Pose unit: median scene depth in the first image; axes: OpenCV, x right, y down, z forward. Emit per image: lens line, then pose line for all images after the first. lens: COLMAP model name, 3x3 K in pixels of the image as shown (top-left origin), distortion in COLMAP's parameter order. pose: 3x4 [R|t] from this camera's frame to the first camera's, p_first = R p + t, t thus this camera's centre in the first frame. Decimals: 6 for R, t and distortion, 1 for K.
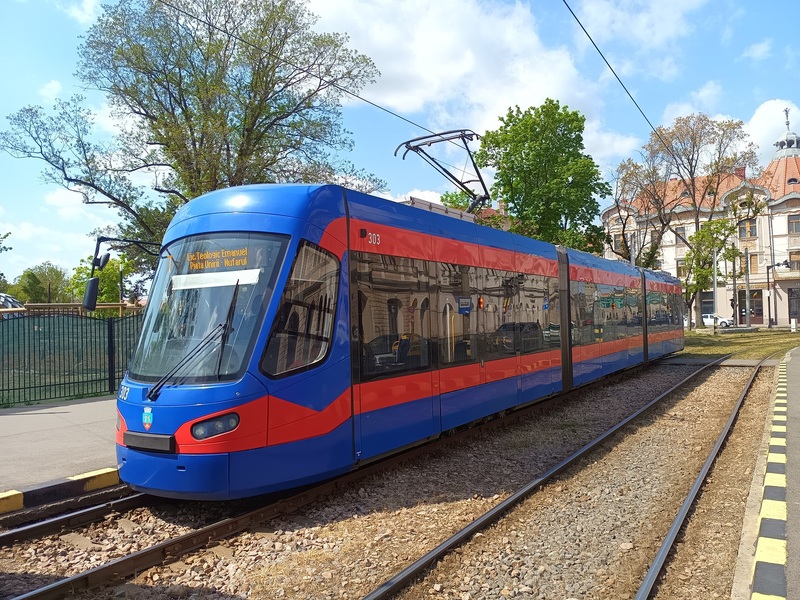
lens RADIAL K [[620.8, 0, 397.0], [0, 620.8, 298.8], [0, 0, 1]] dist [0.013356, -0.005886]
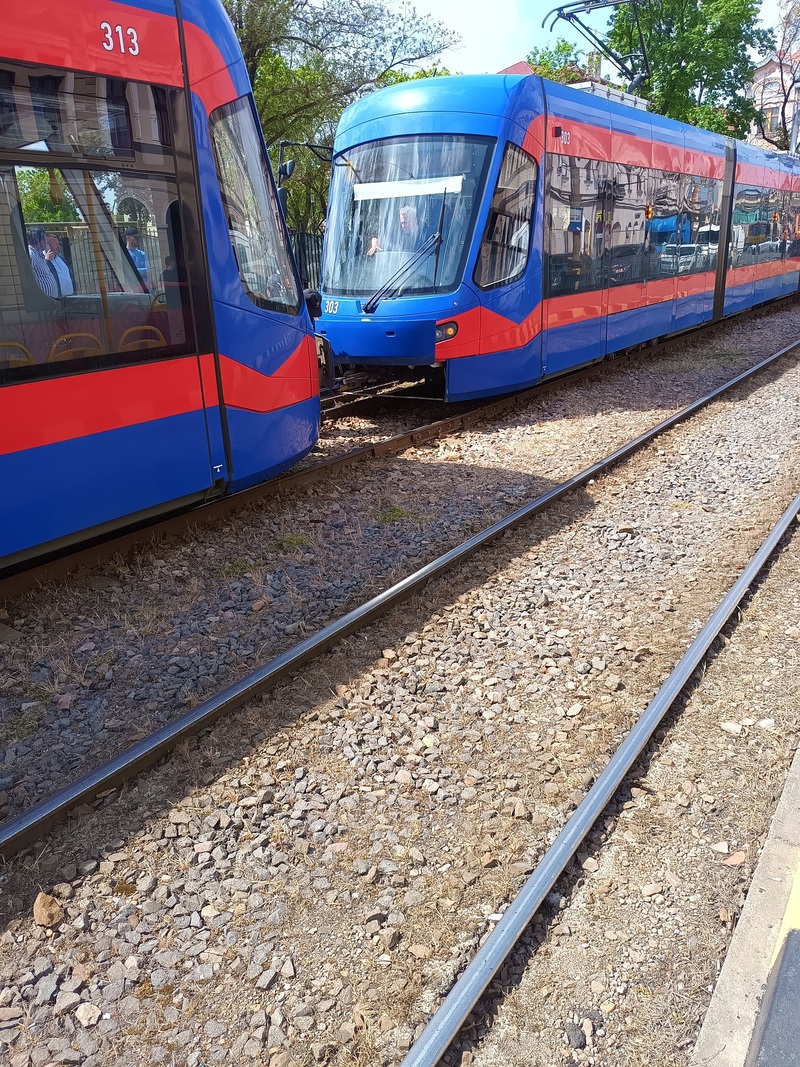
lens RADIAL K [[833.2, 0, 400.0], [0, 833.2, 533.5], [0, 0, 1]] dist [0.057933, -0.074167]
pose [[0.999715, -0.002626, -0.023721, -0.284534], [0.010863, 0.935064, 0.354313, 0.008769], [0.021250, -0.354470, 0.934826, -0.436955]]
